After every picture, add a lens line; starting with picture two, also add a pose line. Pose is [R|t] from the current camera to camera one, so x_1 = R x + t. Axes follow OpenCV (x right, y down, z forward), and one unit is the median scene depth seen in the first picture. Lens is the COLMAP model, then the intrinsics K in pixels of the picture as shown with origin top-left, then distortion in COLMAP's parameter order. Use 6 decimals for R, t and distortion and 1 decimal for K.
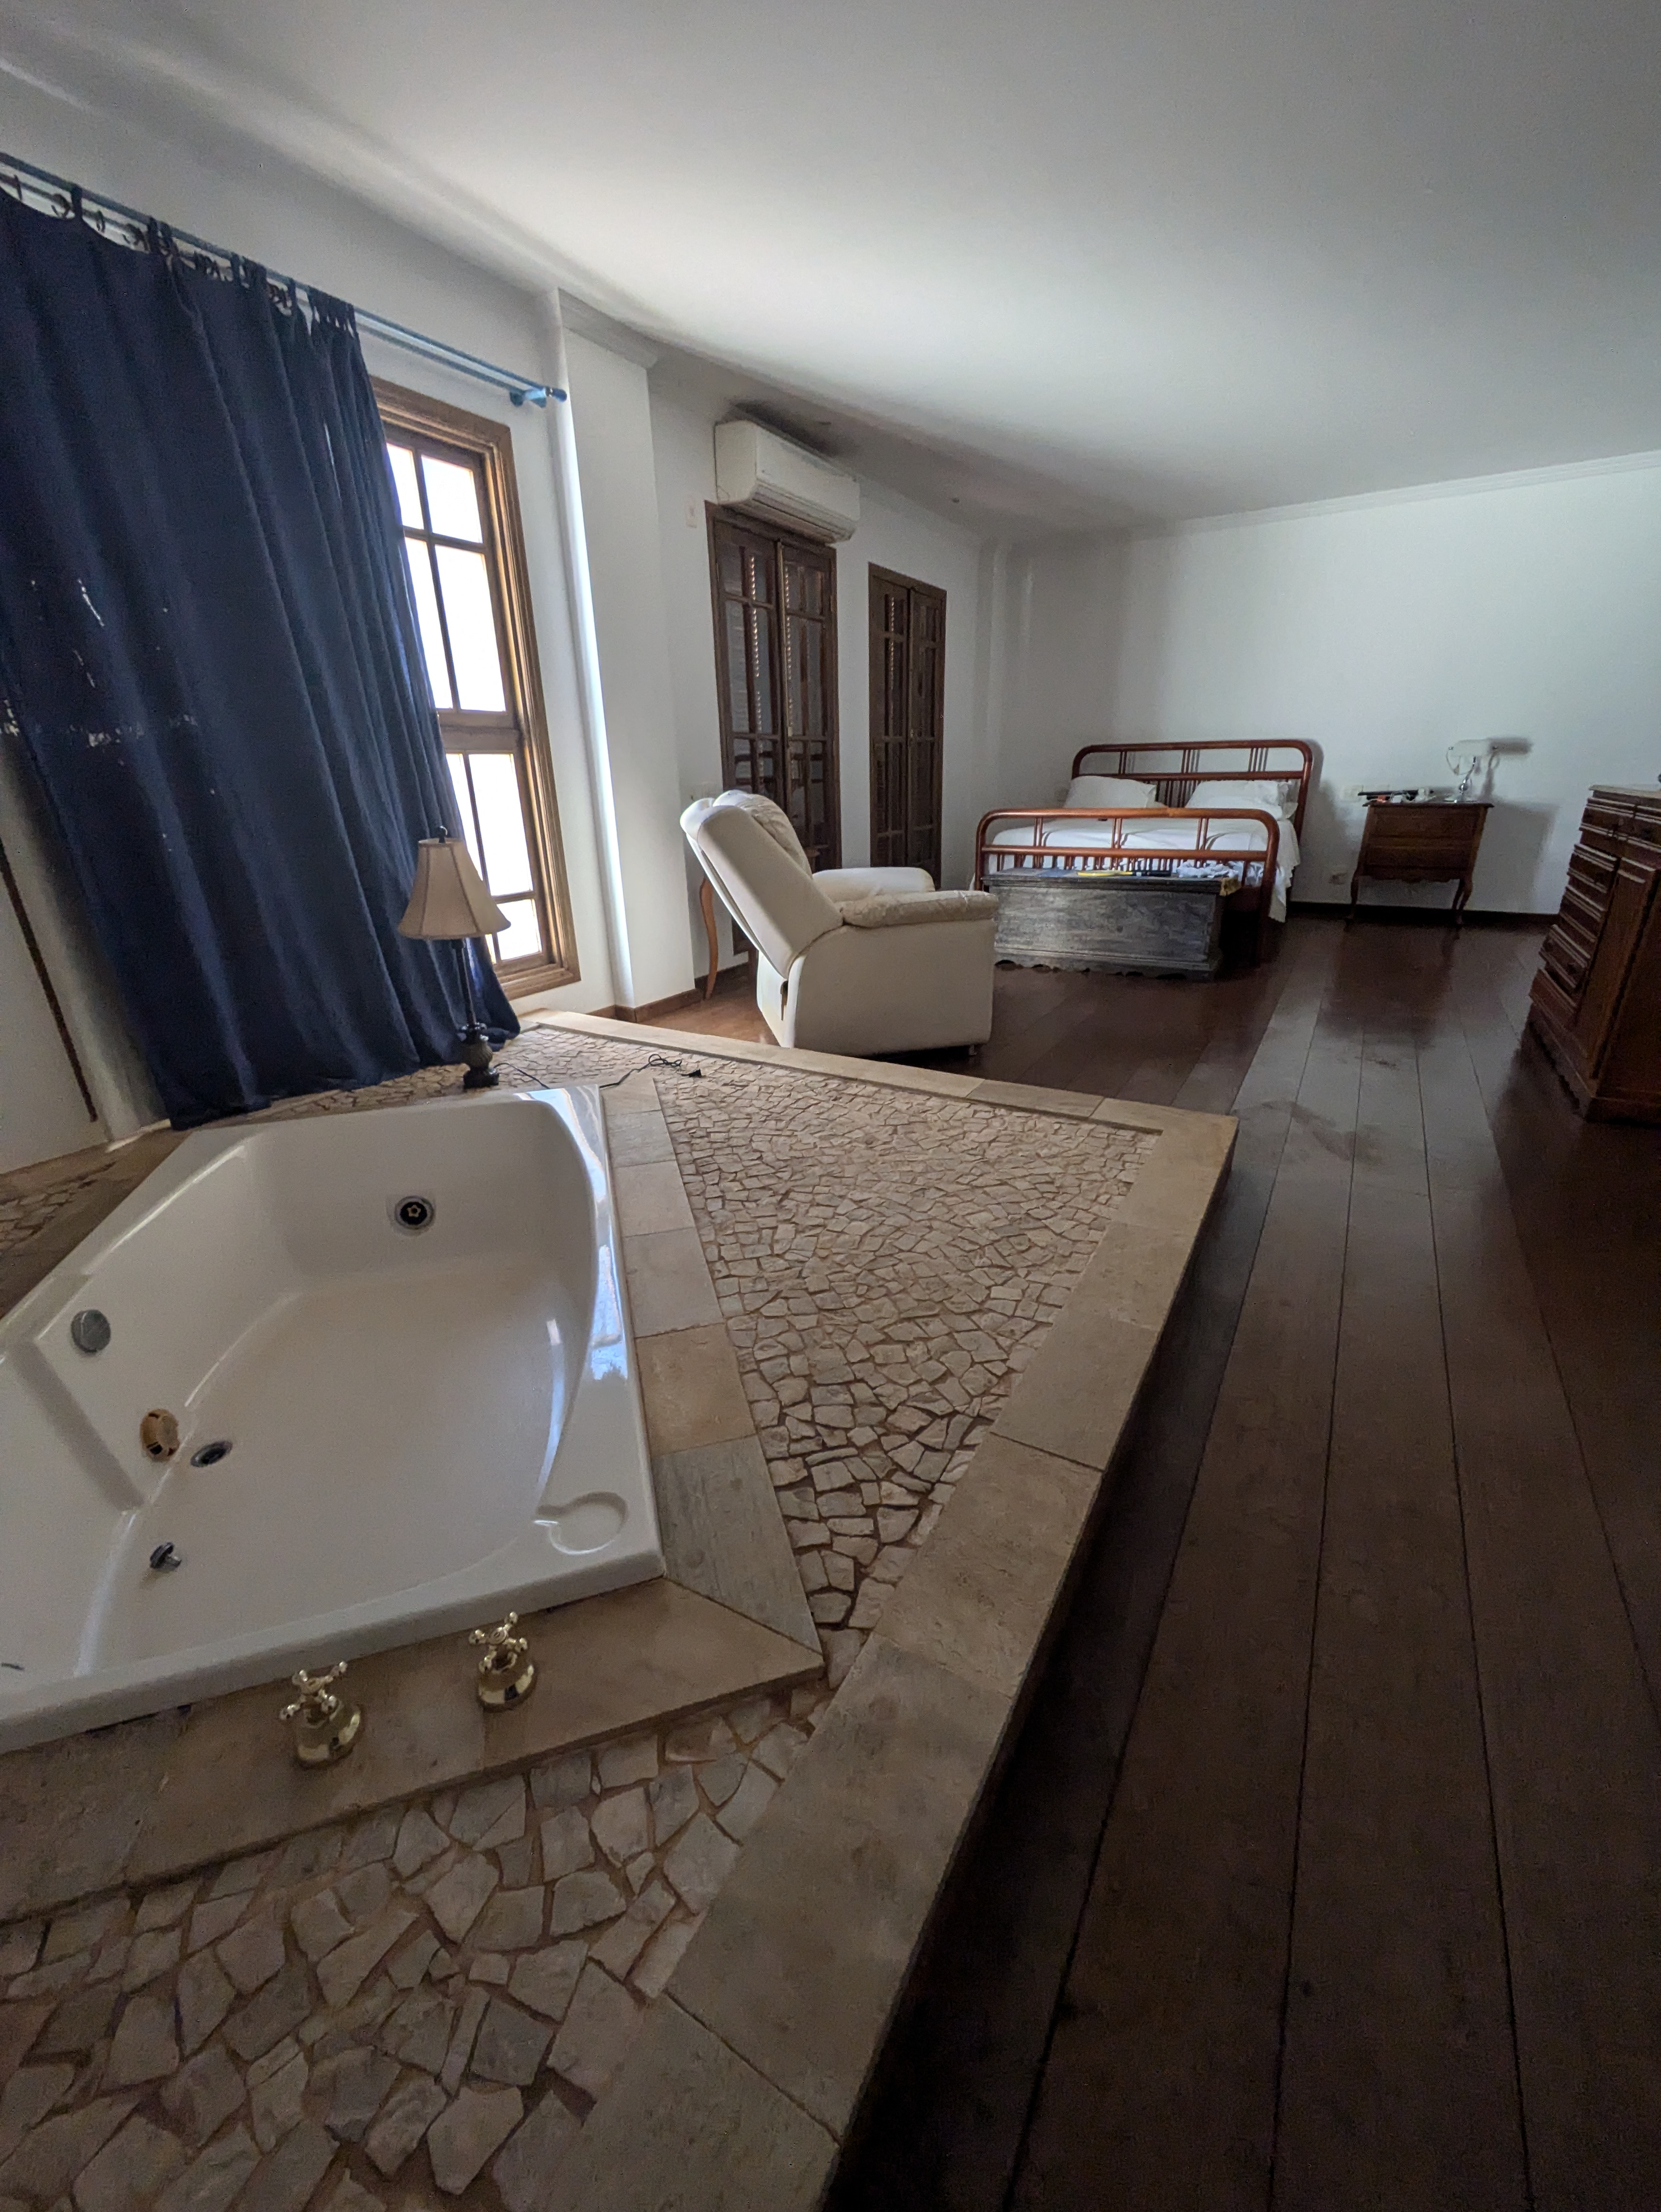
lens RADIAL K [[876.6, 0, 830.5], [0, 876.6, 1106.0], [0, 0, 1]] dist [-0.003197, -0.000145]
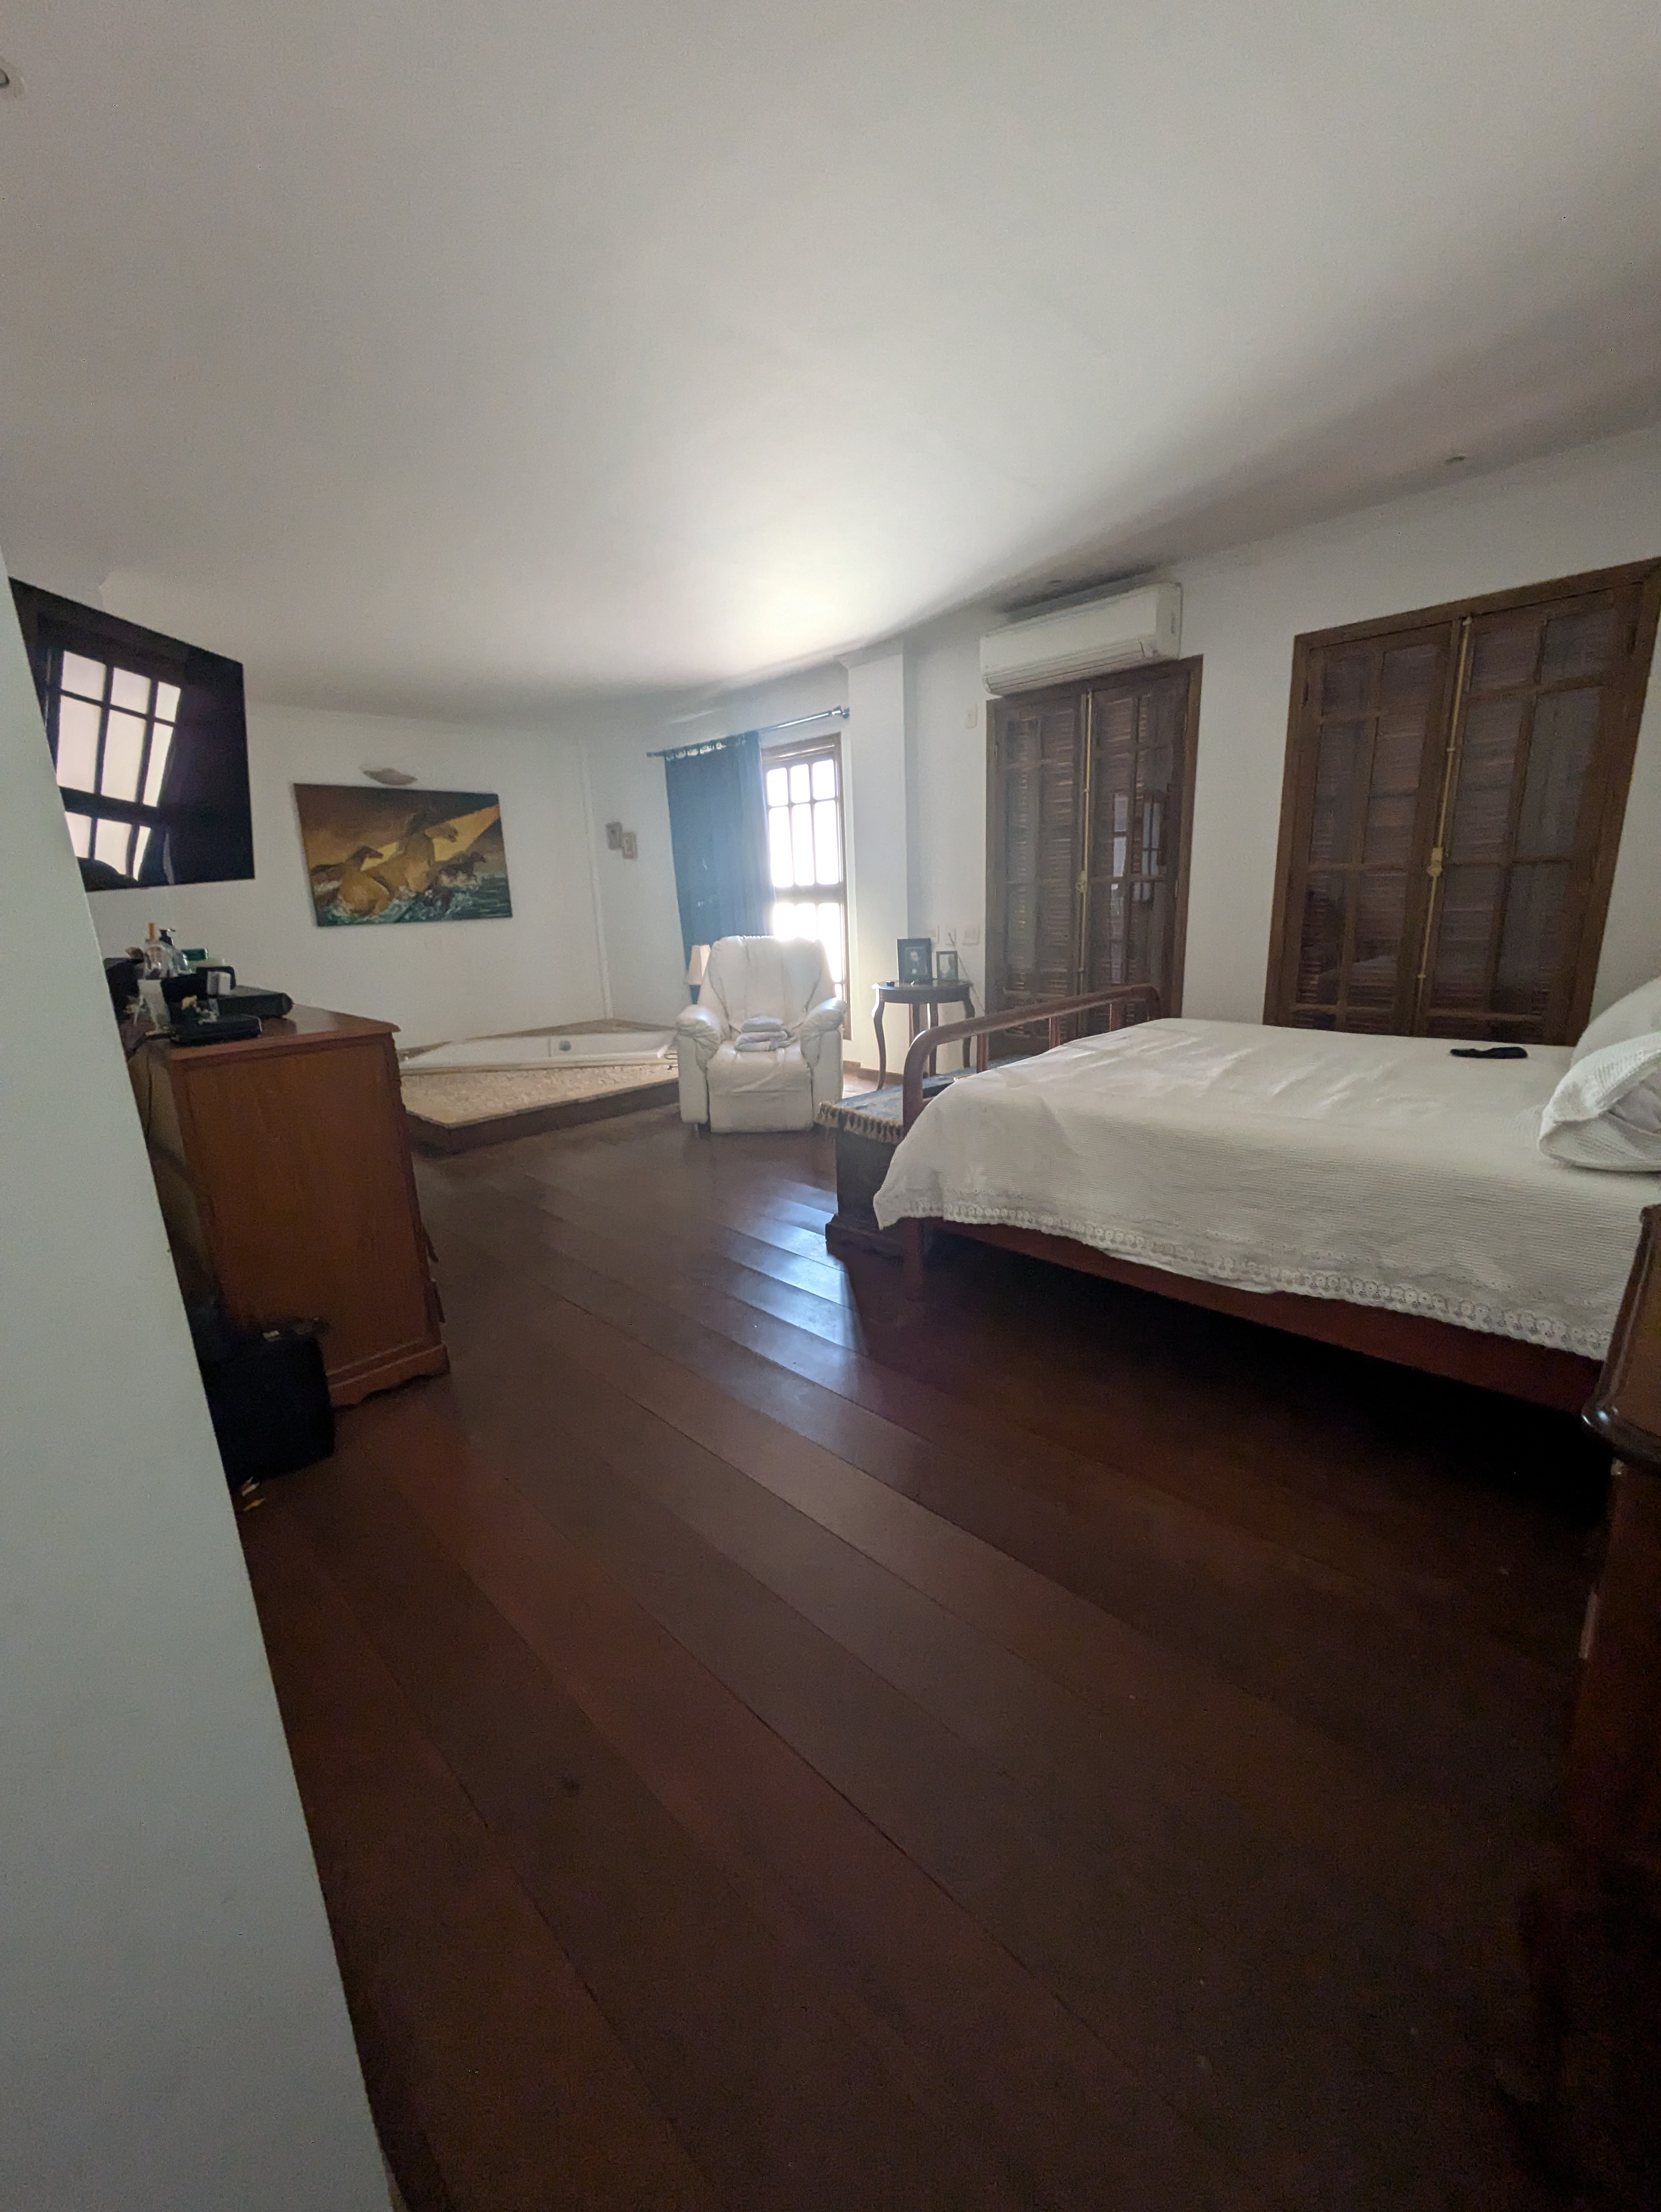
lens RADIAL K [[876.6, 0, 830.5], [0, 876.6, 1106.0], [0, 0, 1]] dist [-0.003197, -0.000145]
pose [[-0.245119, 0.227438, -0.942438, 1.321890], [-0.345005, 0.887996, 0.304032, -0.562421], [0.906029, 0.399669, -0.139197, 1.357583]]
